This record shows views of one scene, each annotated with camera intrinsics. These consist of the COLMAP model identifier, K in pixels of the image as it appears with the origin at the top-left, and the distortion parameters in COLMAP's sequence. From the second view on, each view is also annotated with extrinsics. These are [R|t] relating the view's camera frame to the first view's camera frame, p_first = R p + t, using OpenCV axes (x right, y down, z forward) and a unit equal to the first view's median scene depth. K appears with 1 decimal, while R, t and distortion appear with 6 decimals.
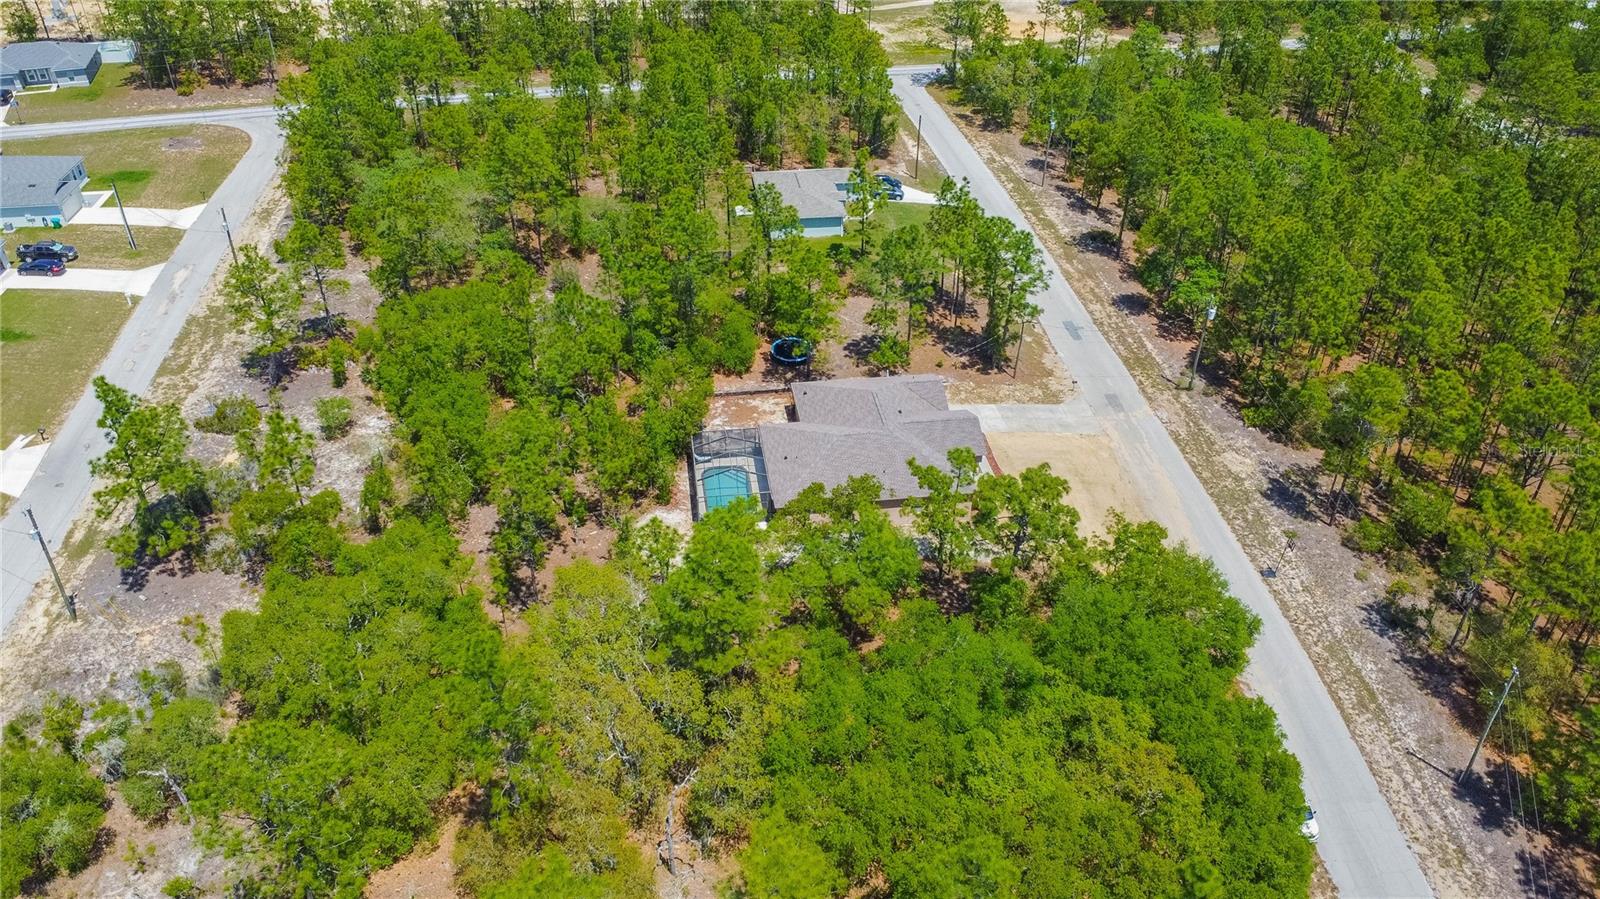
lens RADIAL K [[1162.2, 0, 792.0], [0, 1162.2, 443.2], [0, 0, 1]] dist [-0.027467, -0.007591]
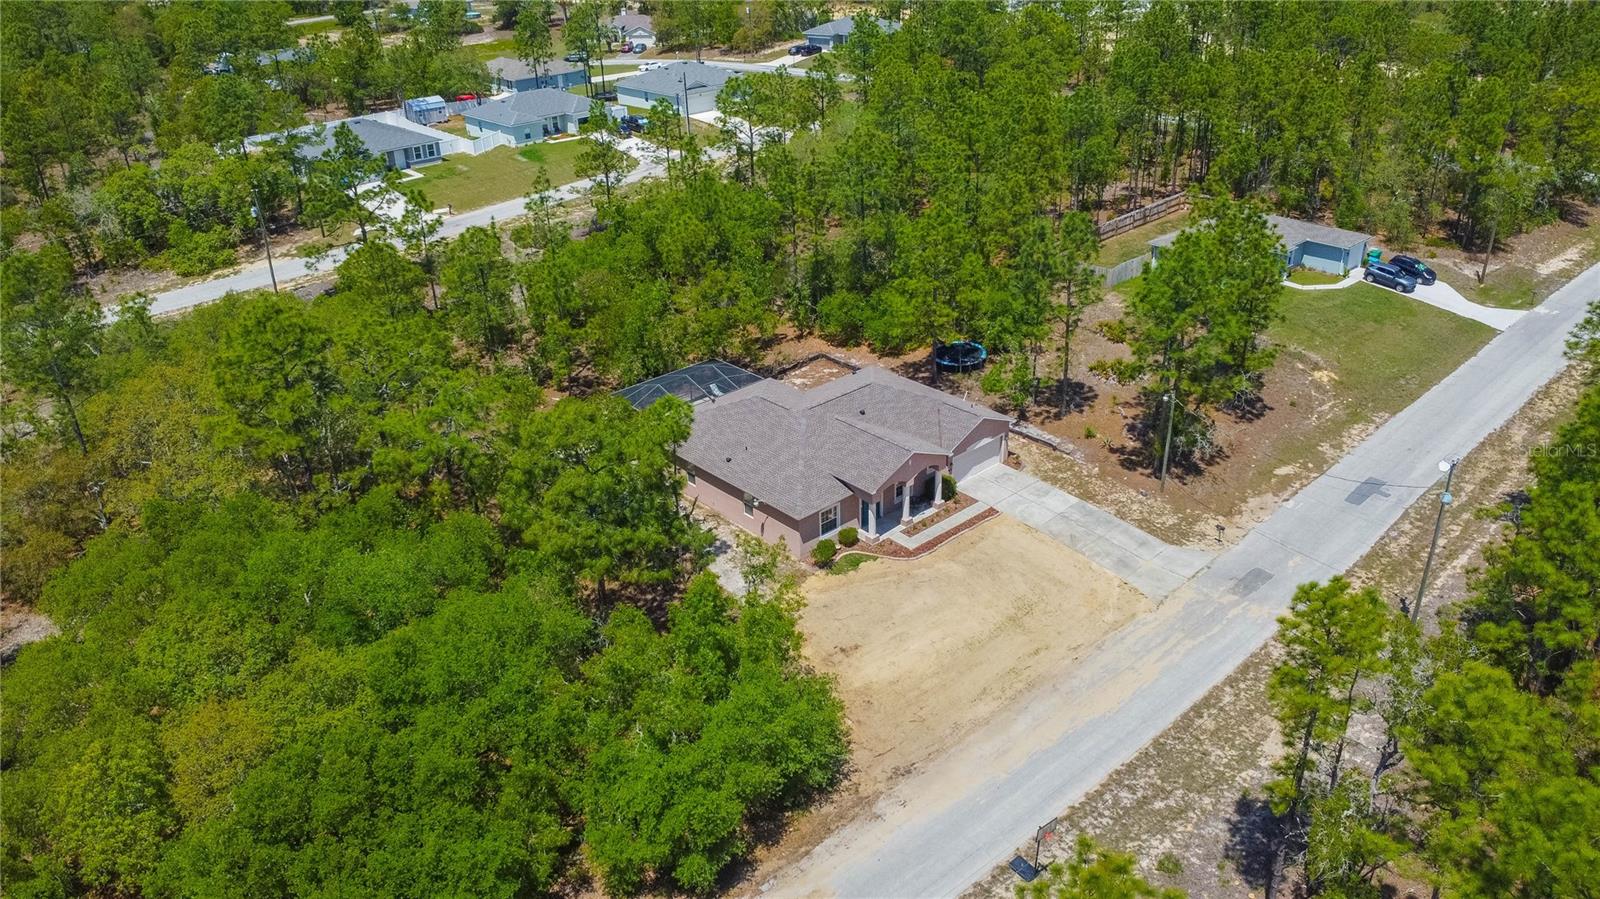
lens RADIAL K [[1162.2, 0, 792.0], [0, 1162.2, 443.2], [0, 0, 1]] dist [-0.027467, -0.007591]
pose [[0.558766, 0.352770, -0.750556, 0.589766], [-0.440191, 0.893169, 0.092091, -0.052906], [0.702860, 0.278931, 0.654359, 0.467328]]
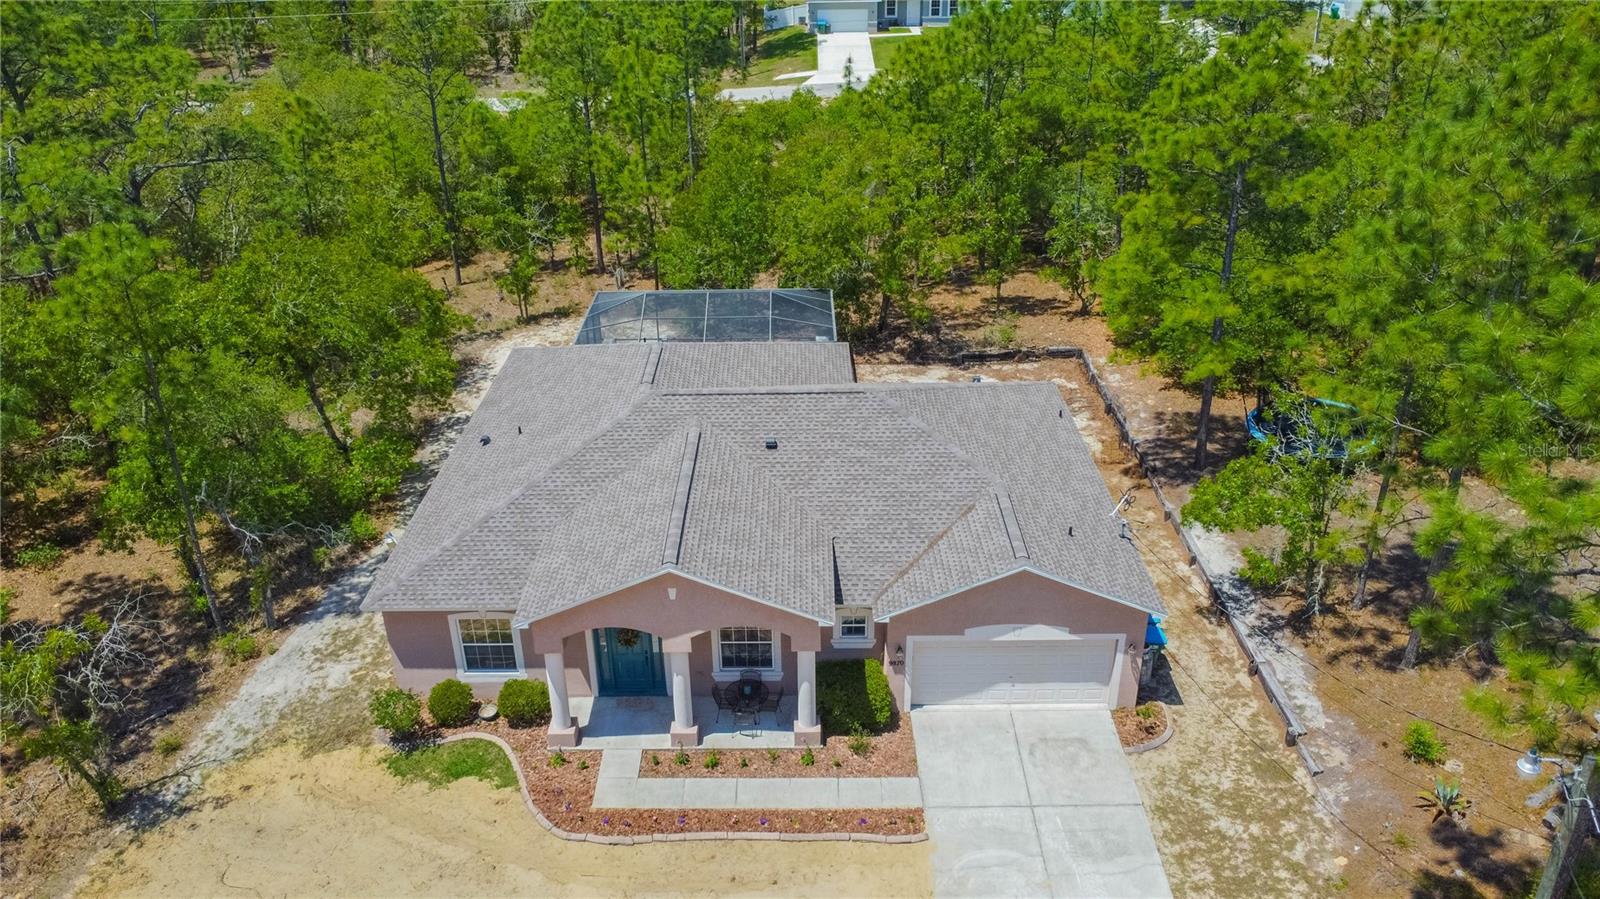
lens RADIAL K [[1162.2, 0, 792.0], [0, 1162.2, 443.2], [0, 0, 1]] dist [-0.027467, -0.007591]
pose [[-0.140382, 0.444858, -0.884530, 0.341318], [-0.545945, 0.710509, 0.443983, -0.153636], [0.825977, 0.545232, 0.143126, 0.905054]]
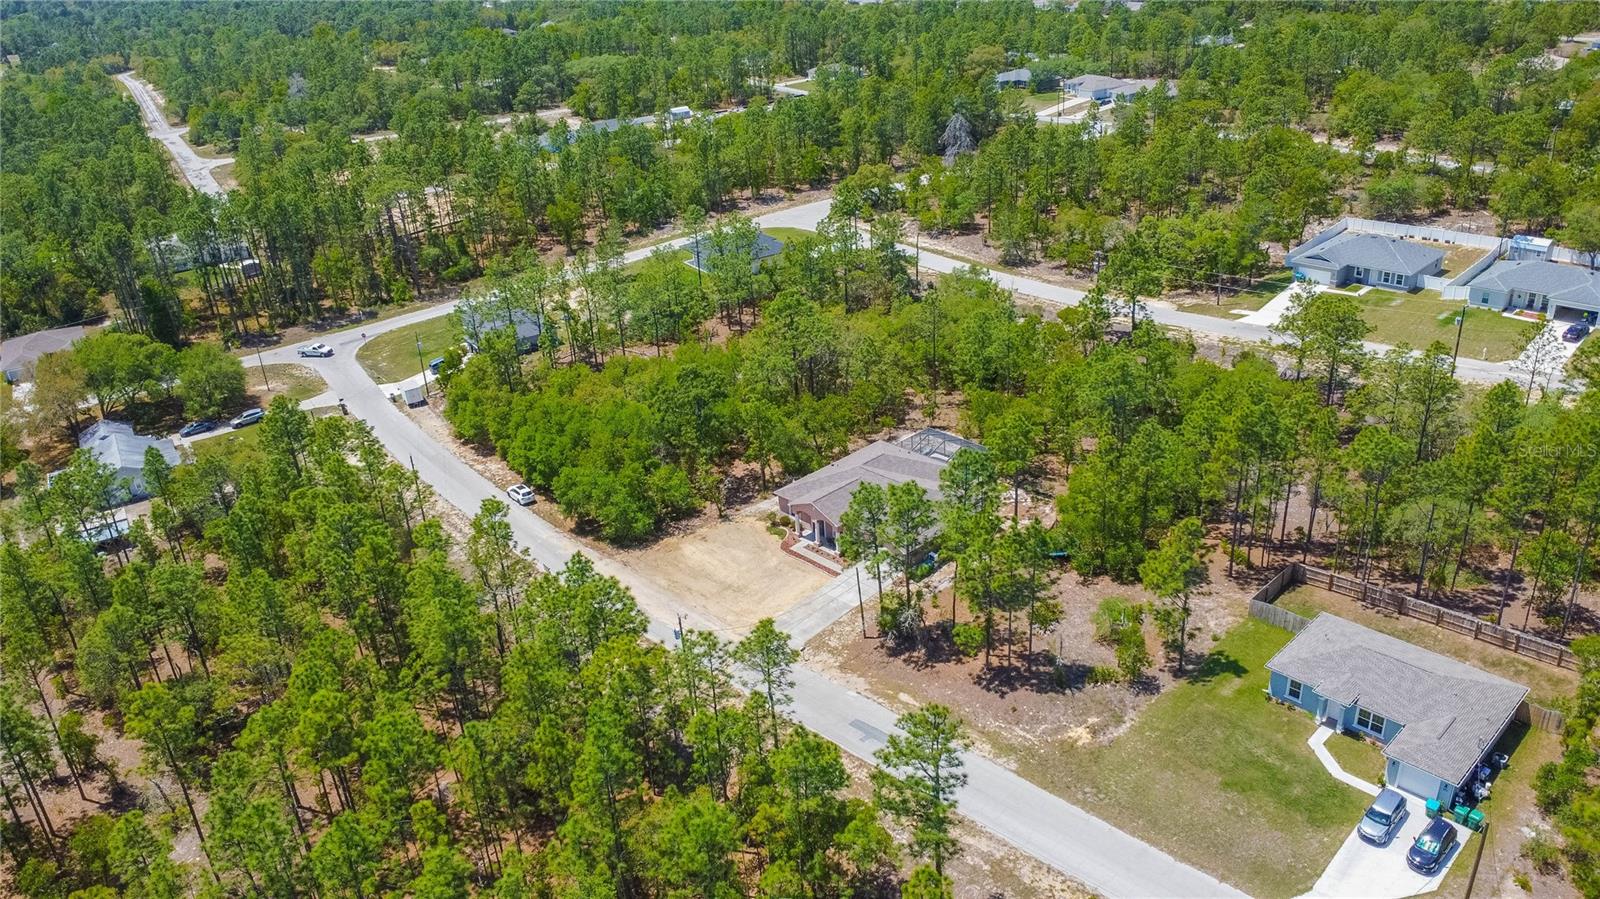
lens RADIAL K [[1162.2, 0, 792.0], [0, 1162.2, 443.2], [0, 0, 1]] dist [-0.027467, -0.007591]
pose [[-0.807217, 0.294707, -0.511419, 0.695321], [-0.281260, 0.569698, 0.772229, -0.869668], [0.518935, 0.767198, -0.376980, 1.282762]]
